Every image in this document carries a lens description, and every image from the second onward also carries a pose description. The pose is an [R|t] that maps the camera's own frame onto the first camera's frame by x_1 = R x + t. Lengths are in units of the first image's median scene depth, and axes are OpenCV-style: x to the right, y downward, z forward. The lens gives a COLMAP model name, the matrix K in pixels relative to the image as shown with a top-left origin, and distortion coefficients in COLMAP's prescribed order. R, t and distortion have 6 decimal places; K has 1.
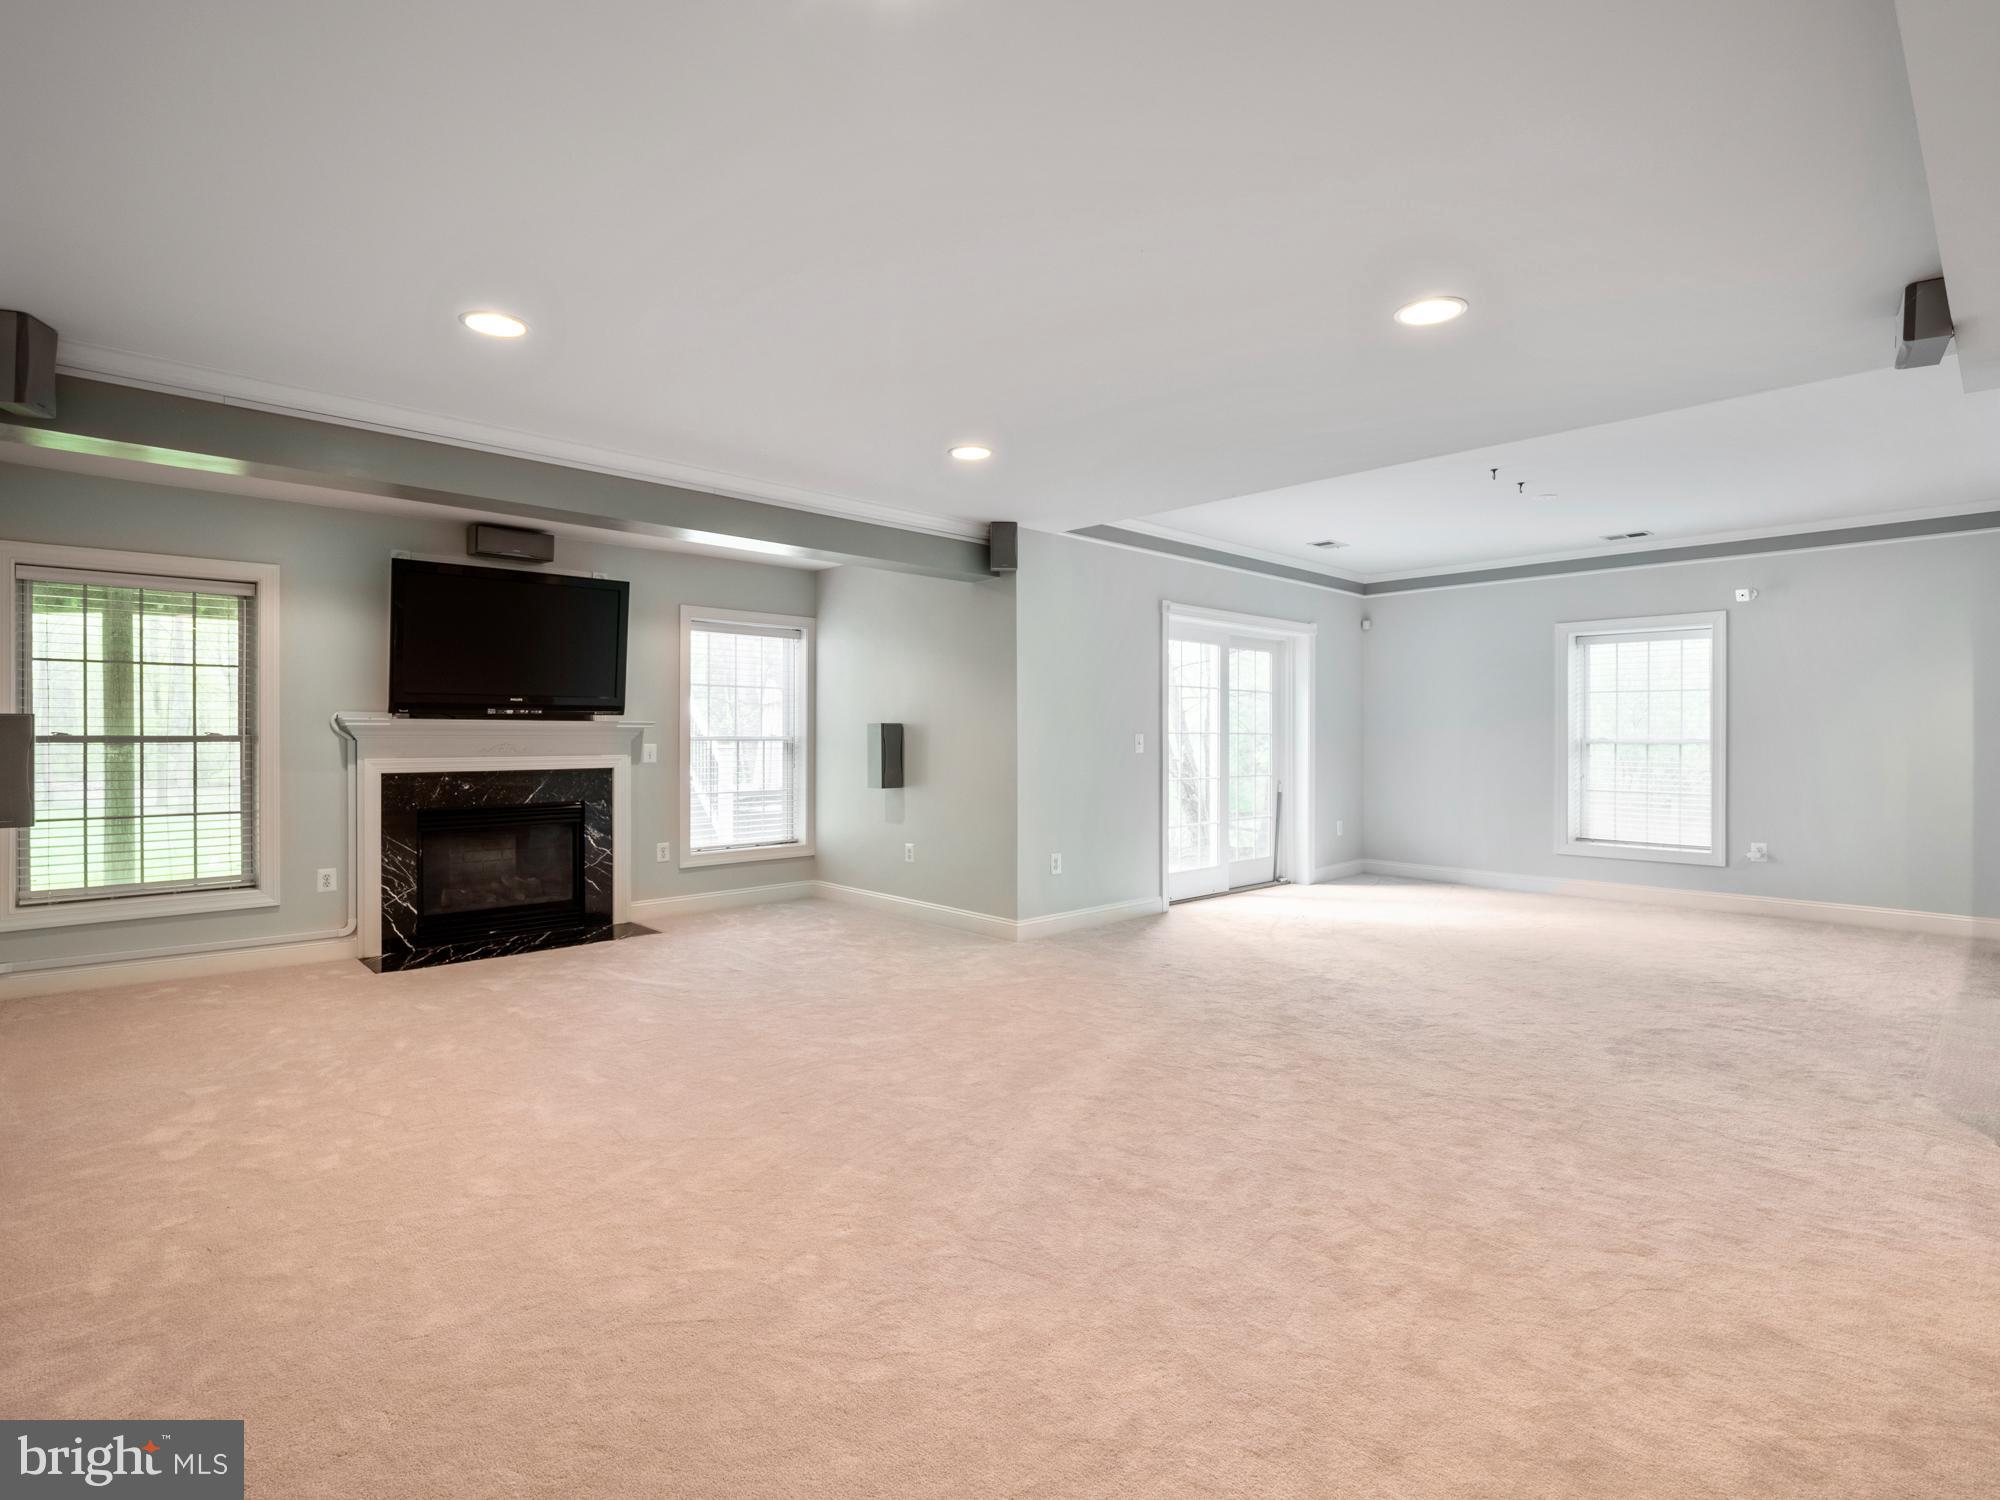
lens RADIAL K [[1006.2, 0, 987.8], [0, 1006.2, 735.8], [0, 0, 1]] dist [0.000997, 0.000362]
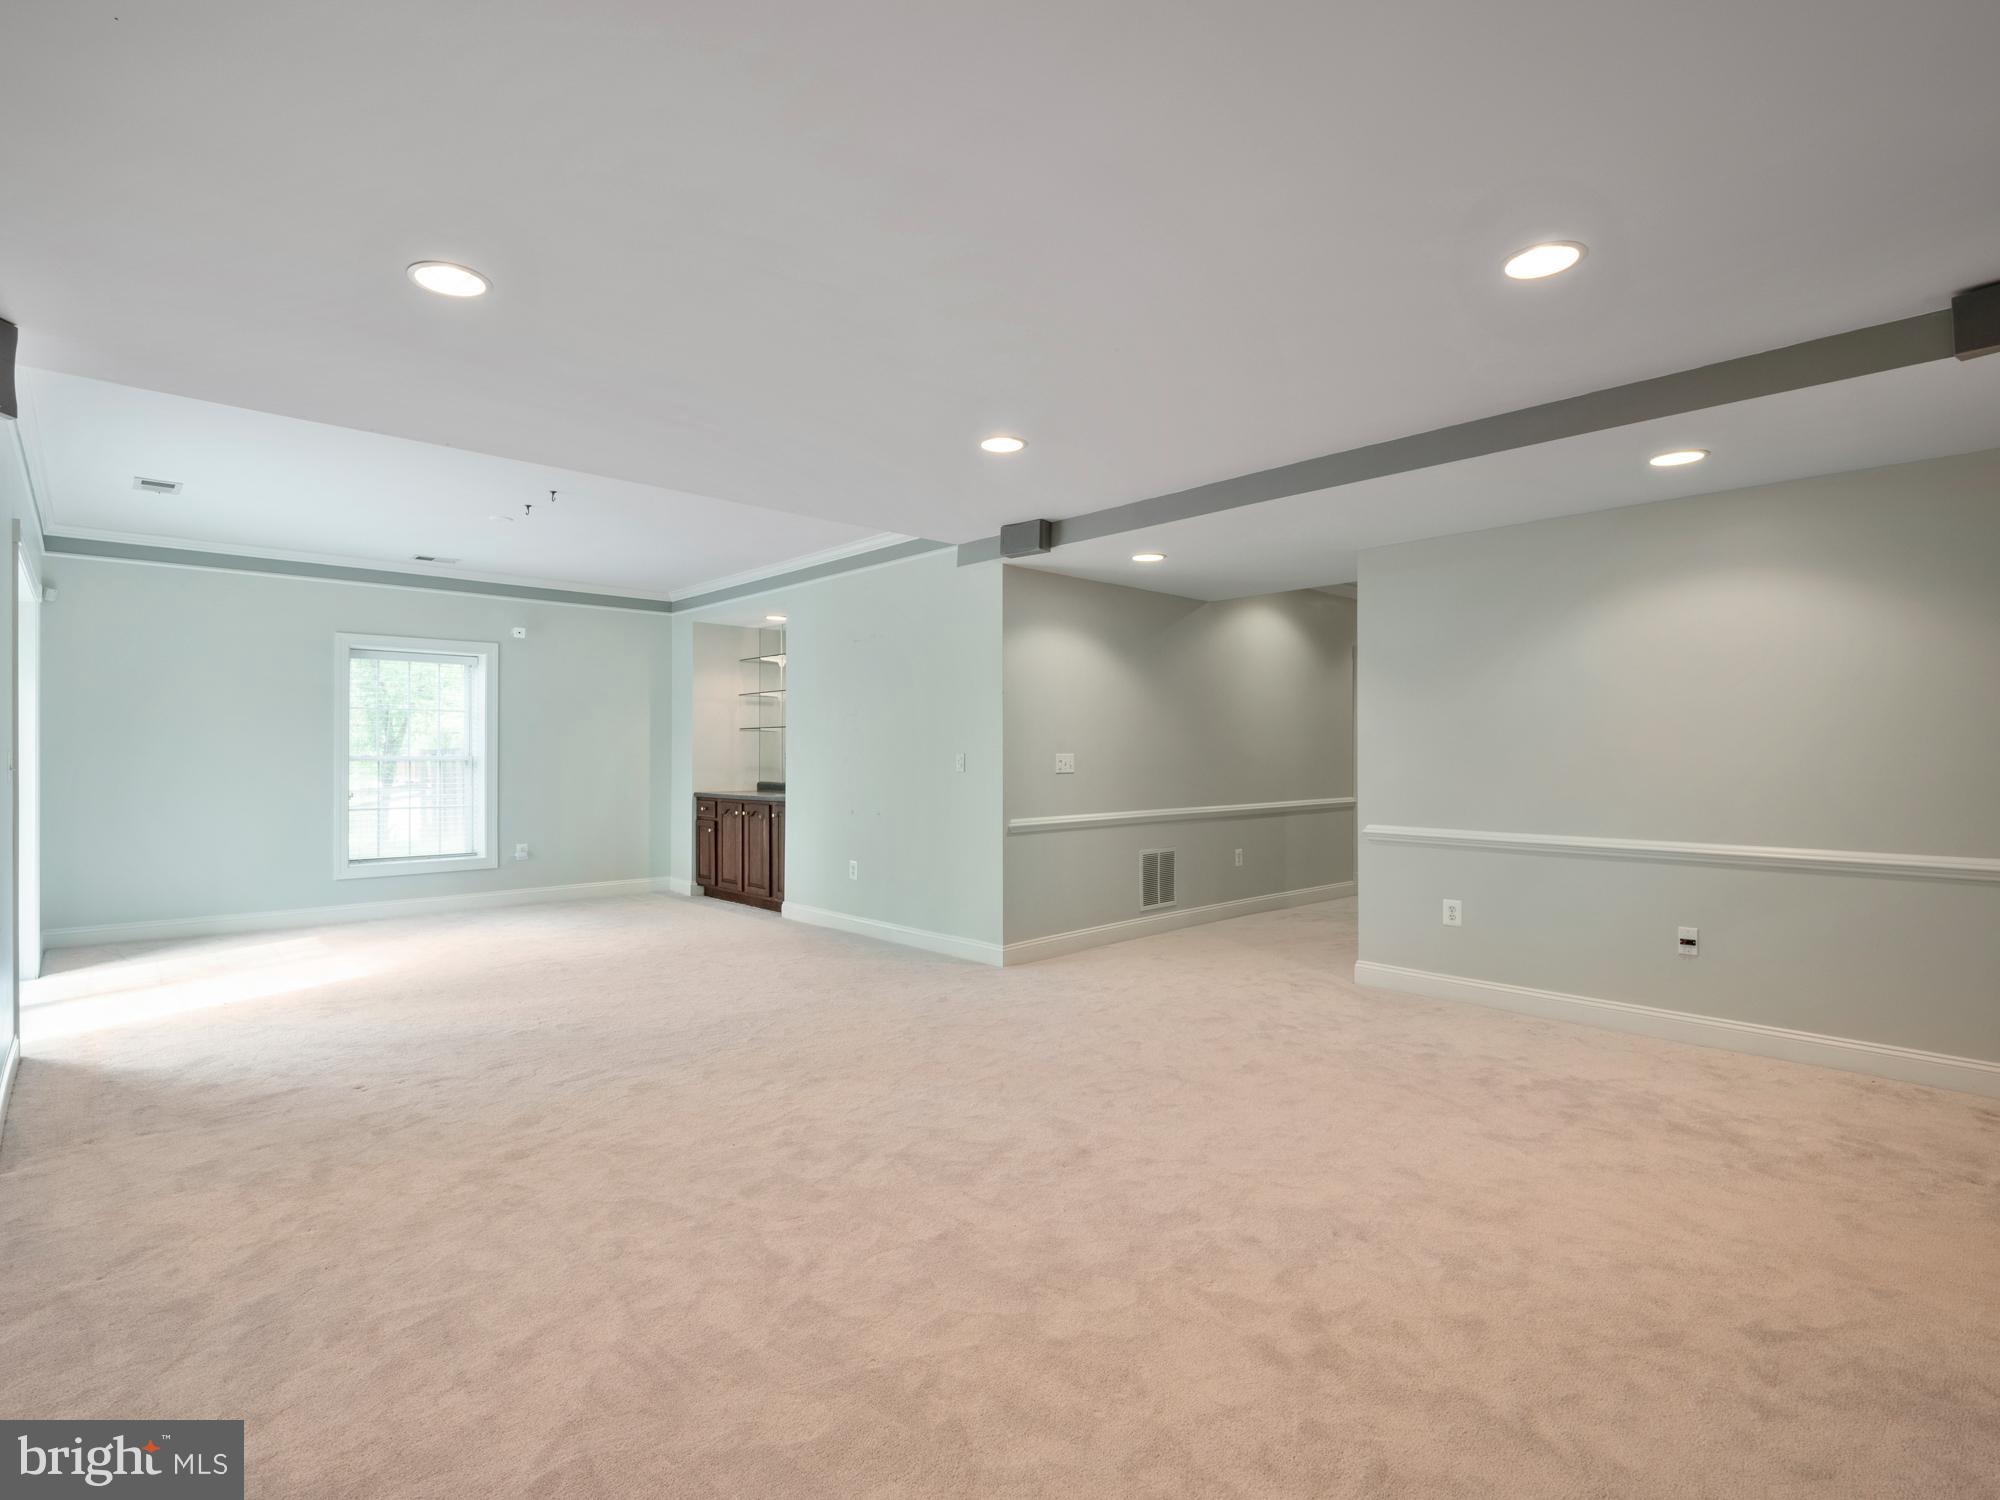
lens RADIAL K [[983.7, 0, 1005.4], [0, 983.7, 753.4], [0, 0, 1]] dist [-0.002516, -0.010589]
pose [[-0.005793, -0.001938, 0.999981, -0.383047], [-0.001875, 0.999996, 0.001927, -0.002919], [-0.999981, -0.001864, -0.005797, 0.431123]]
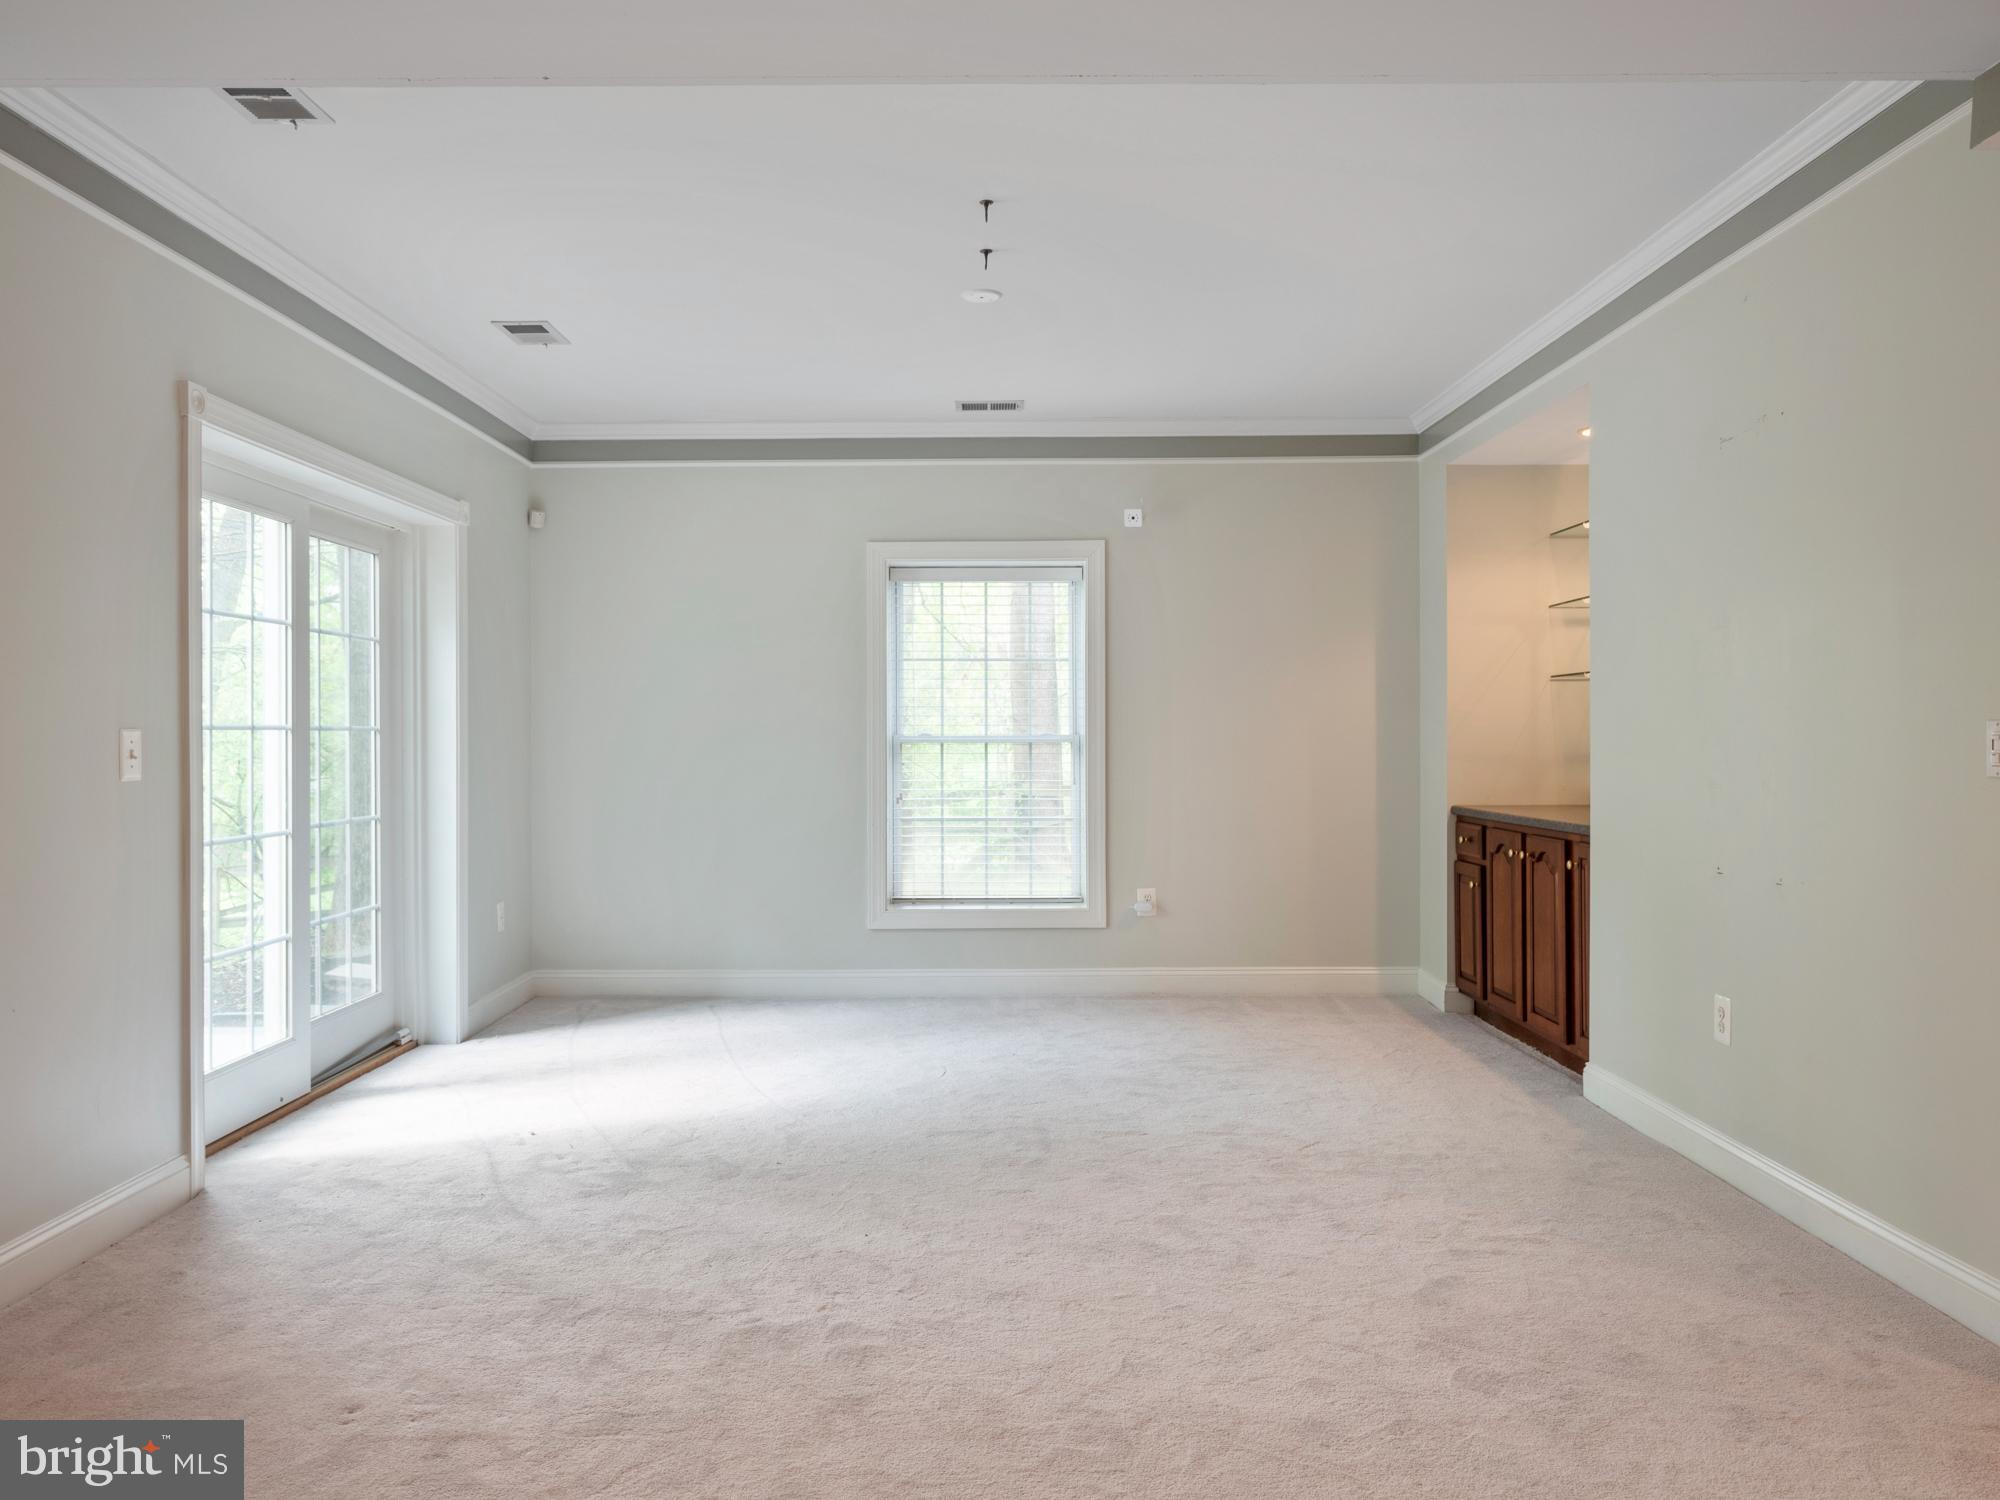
lens RADIAL K [[1492.6, 0, 996.5], [0, 1492.6, 731.8], [0, 0, 1]] dist [0.003086, 0.000455]
pose [[0.684947, -0.004767, 0.728578, -0.030100], [0.005920, 0.999982, 0.000976, -0.000013], [-0.728569, 0.003645, 0.684963, 0.380803]]
